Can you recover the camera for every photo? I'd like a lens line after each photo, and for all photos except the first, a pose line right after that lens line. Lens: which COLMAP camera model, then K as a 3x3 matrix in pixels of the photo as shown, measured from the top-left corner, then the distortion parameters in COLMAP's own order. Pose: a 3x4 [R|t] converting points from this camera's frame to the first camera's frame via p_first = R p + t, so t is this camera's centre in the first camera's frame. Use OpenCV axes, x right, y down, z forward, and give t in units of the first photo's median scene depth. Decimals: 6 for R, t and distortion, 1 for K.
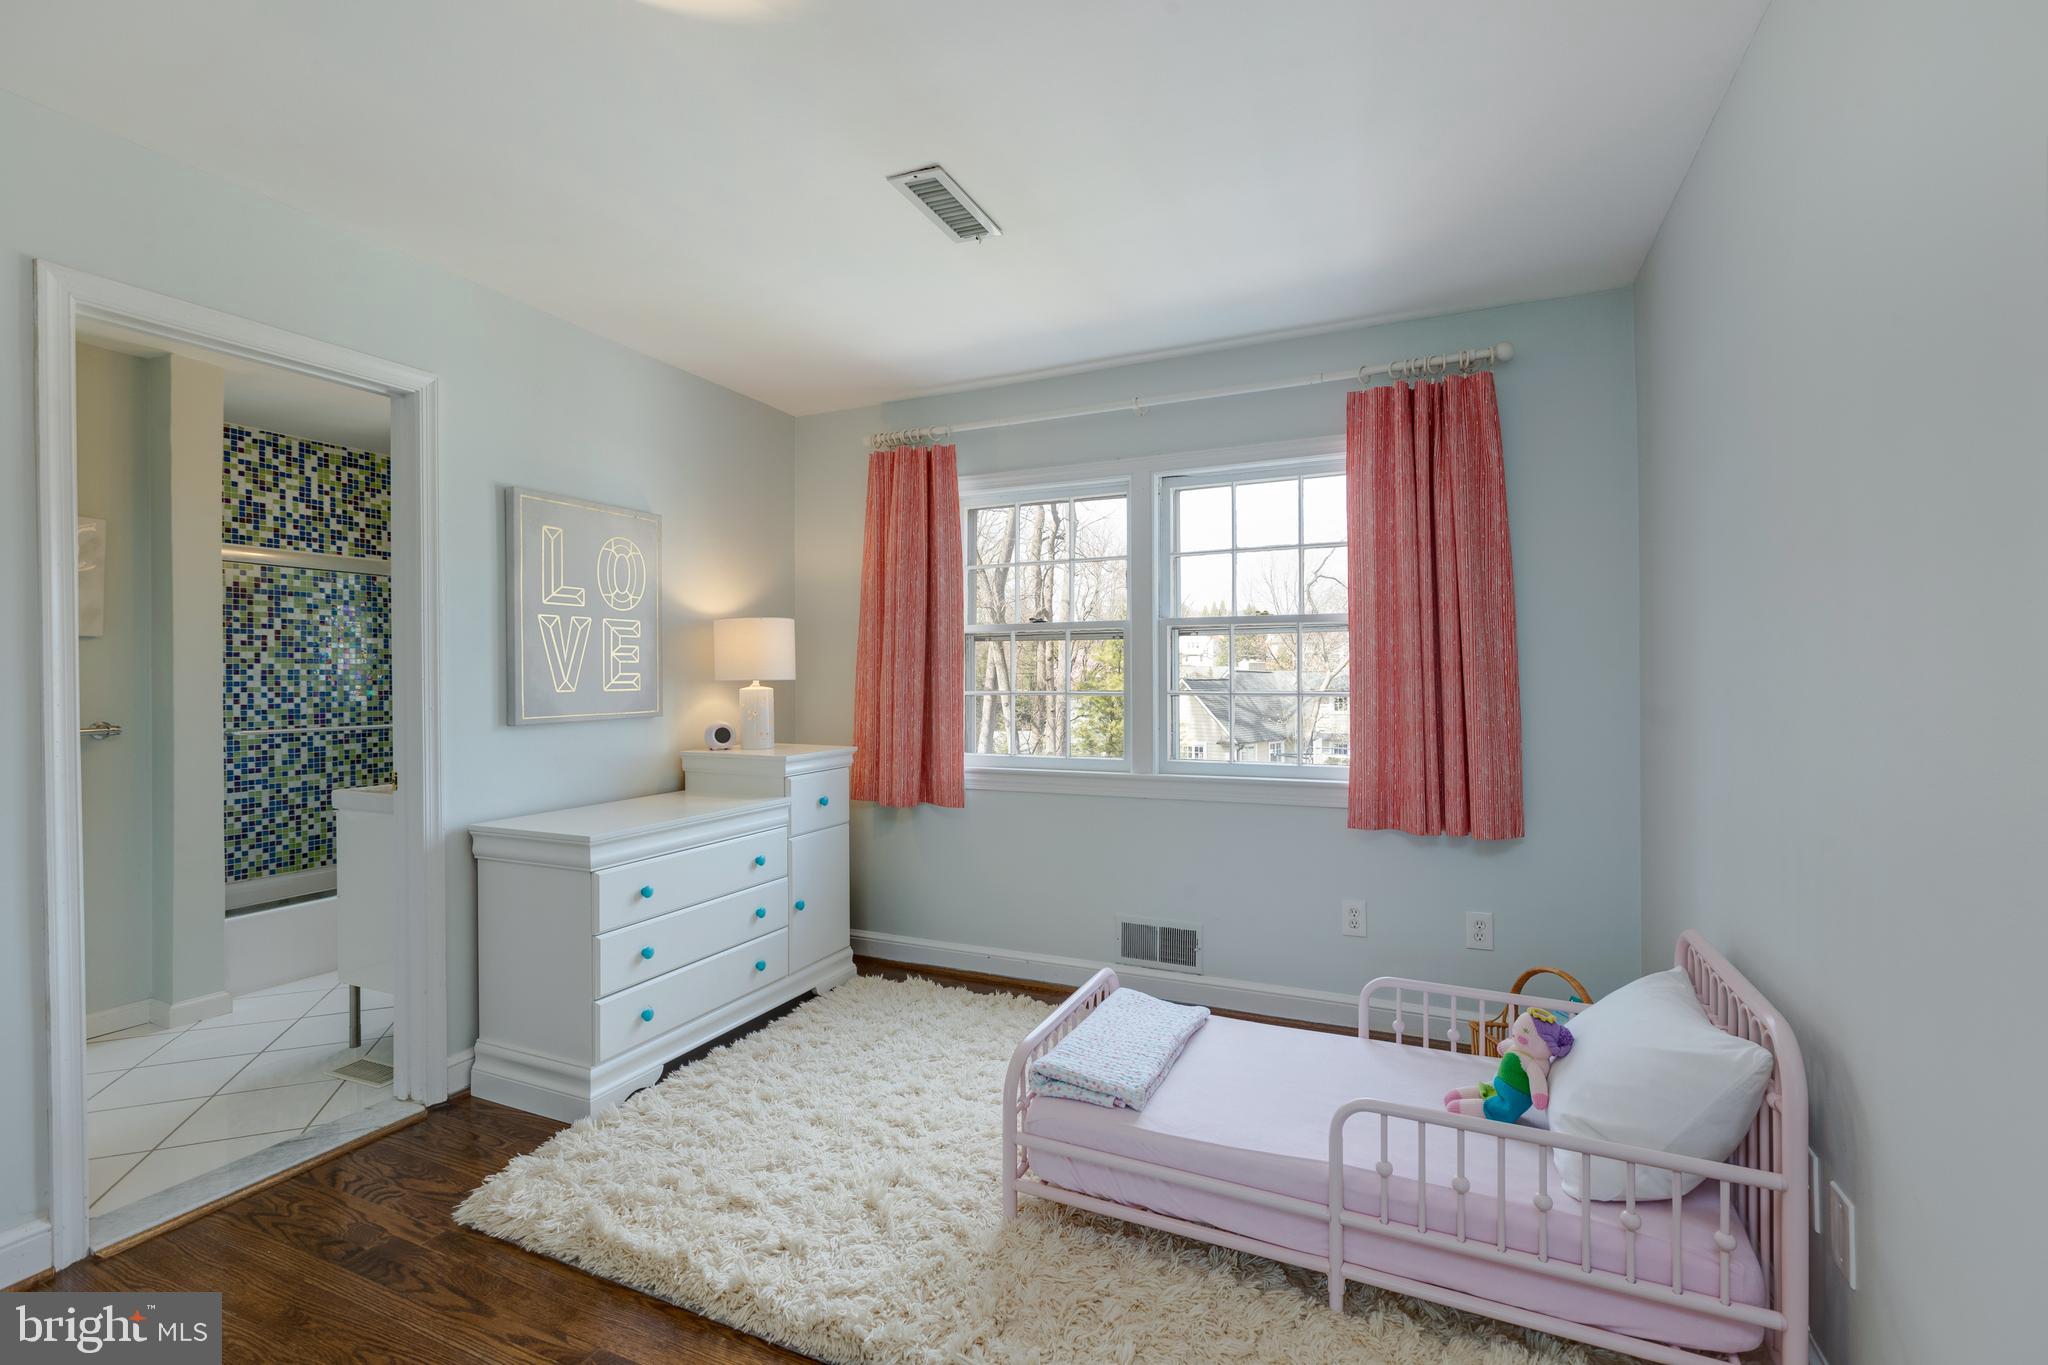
lens RADIAL K [[909.0, 0, 1027.4], [0, 909.0, 677.9], [0, 0, 1]] dist [-0.002024, -0.000123]
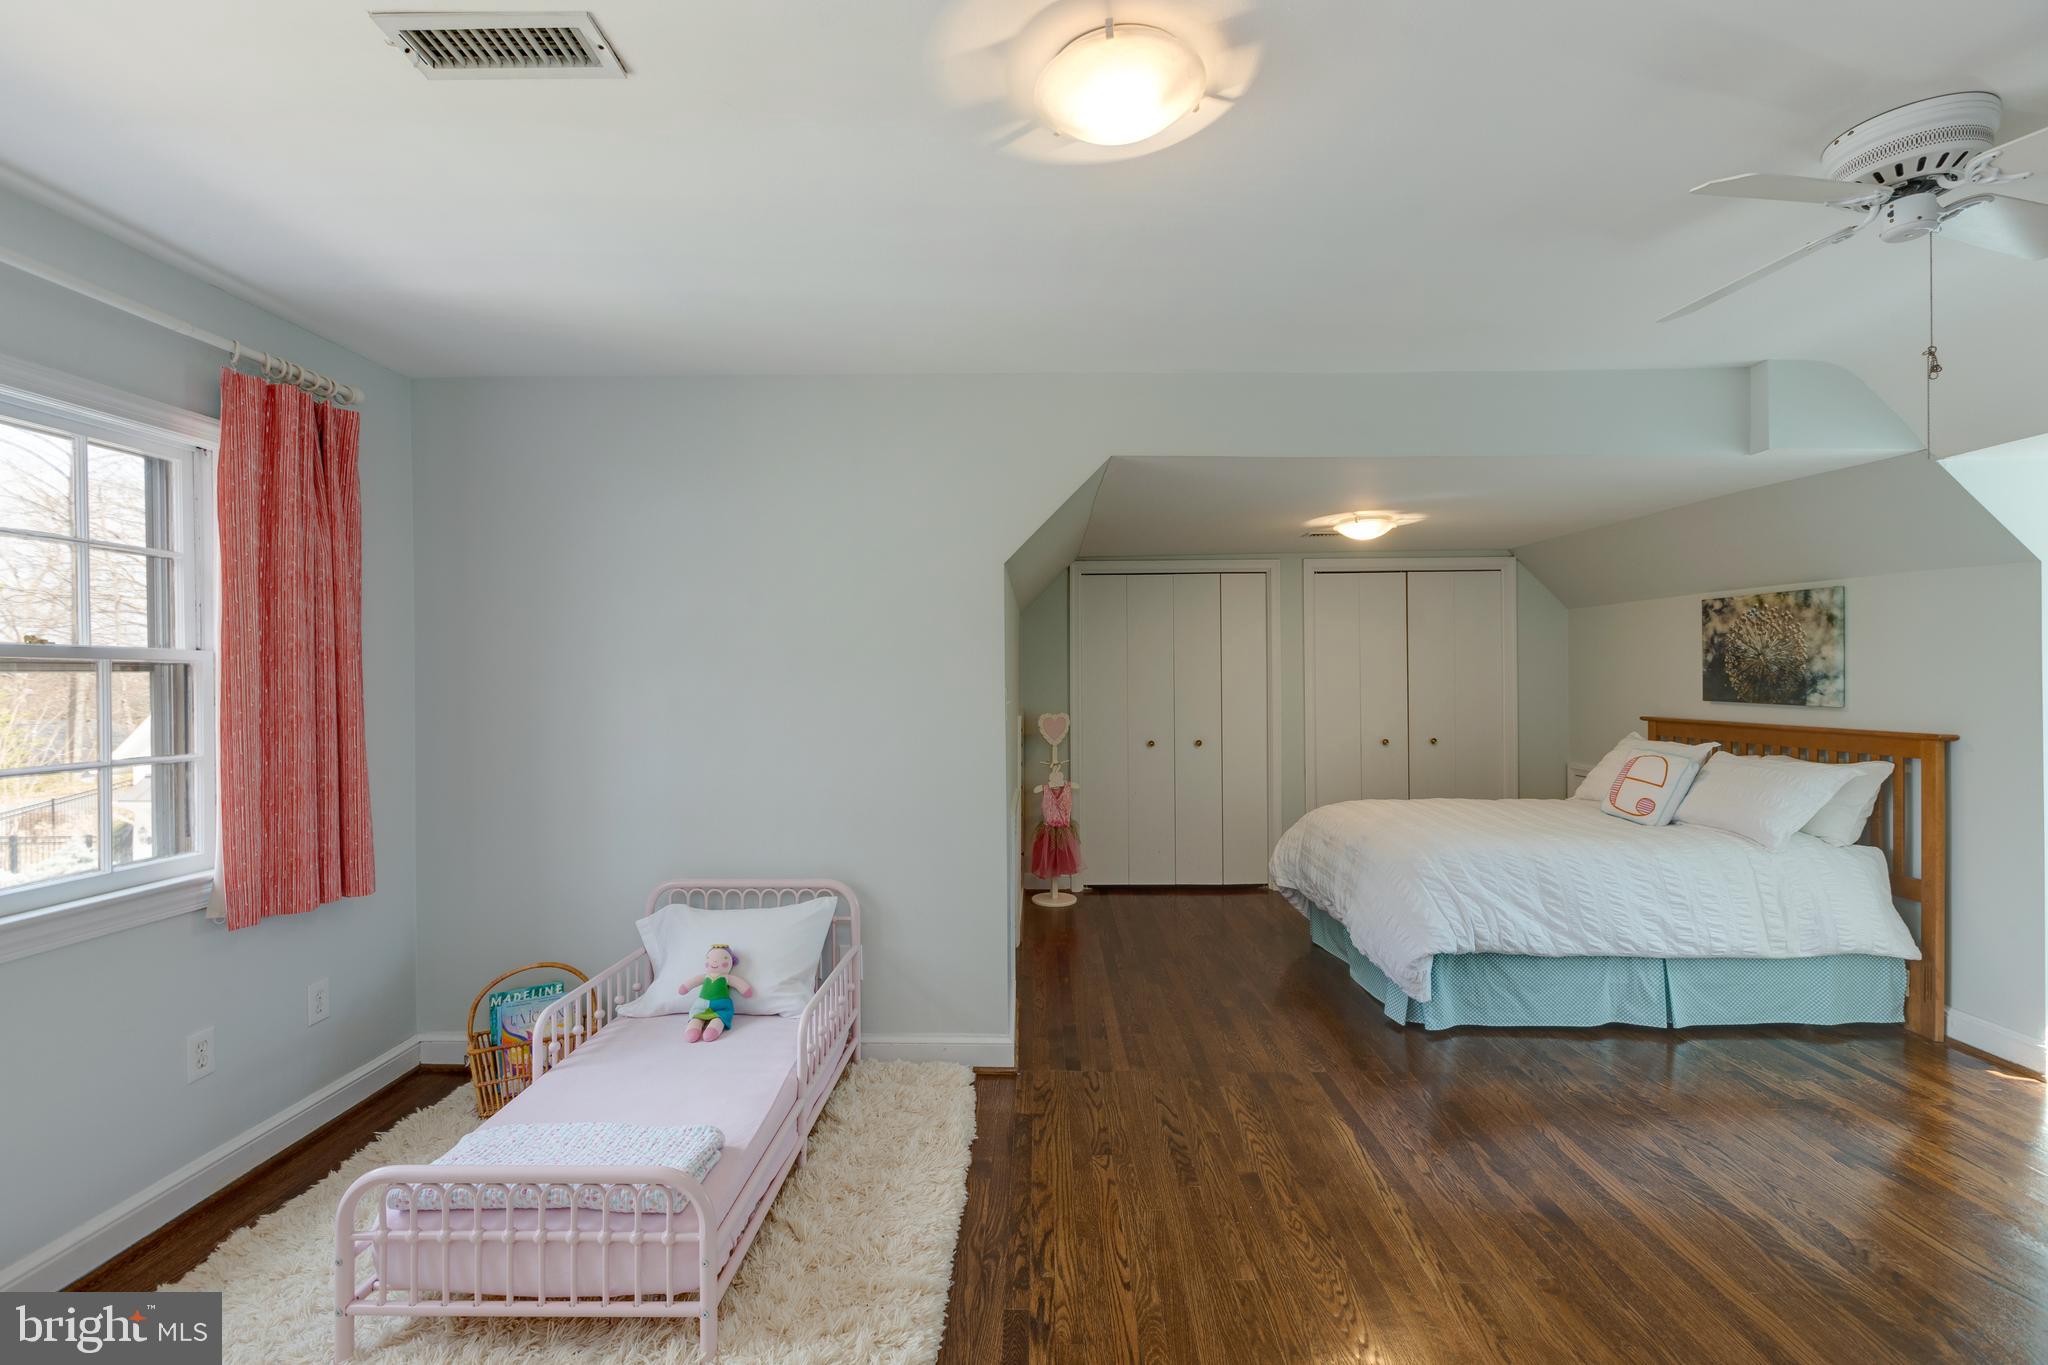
lens RADIAL K [[909.0, 0, 1027.4], [0, 909.0, 677.9], [0, 0, 1]] dist [-0.002024, -0.000123]
pose [[-0.385786, 0.005247, 0.922574, -0.627992], [0.018203, 0.999832, 0.001925, -0.038951], [-0.922409, 0.017536, -0.385817, 0.680374]]
